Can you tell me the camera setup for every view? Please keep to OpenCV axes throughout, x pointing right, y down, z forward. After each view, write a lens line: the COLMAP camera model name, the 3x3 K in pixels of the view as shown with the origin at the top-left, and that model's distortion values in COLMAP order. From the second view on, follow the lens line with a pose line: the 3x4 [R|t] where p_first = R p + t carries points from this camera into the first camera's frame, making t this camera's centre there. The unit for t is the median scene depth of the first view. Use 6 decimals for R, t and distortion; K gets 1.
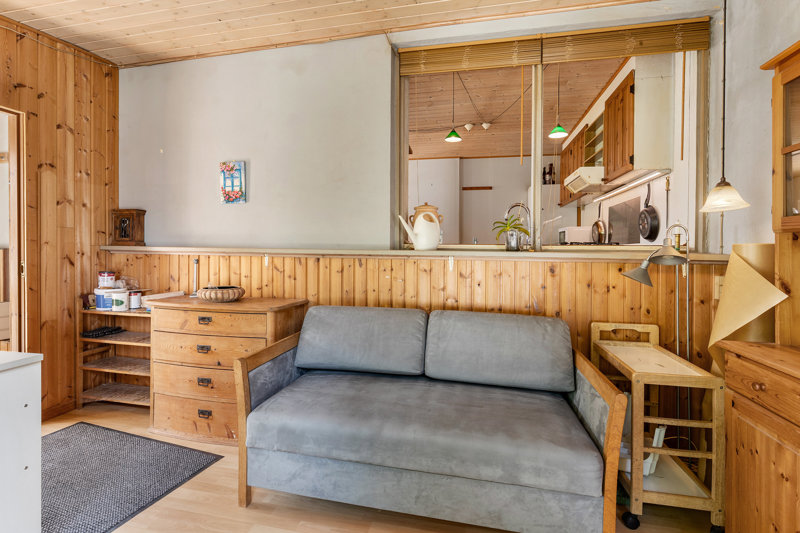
lens RADIAL K [[379.4, 0, 398.4], [0, 379.4, 250.2], [0, 0, 1]] dist [-0.000051, -0.000010]
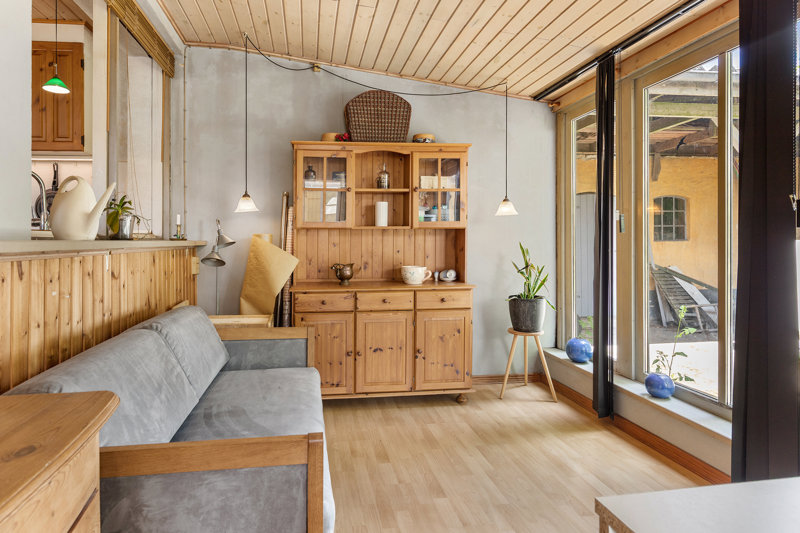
lens RADIAL K [[484.2, 0, 396.9], [0, 484.2, 237.6], [0, 0, 1]] dist [-0.002810, -0.000518]
pose [[-0.389030, -0.002821, 0.921221, -0.843754], [0.009052, 0.999935, 0.006884, -0.006813], [-0.921181, 0.011017, -0.388979, 0.833330]]
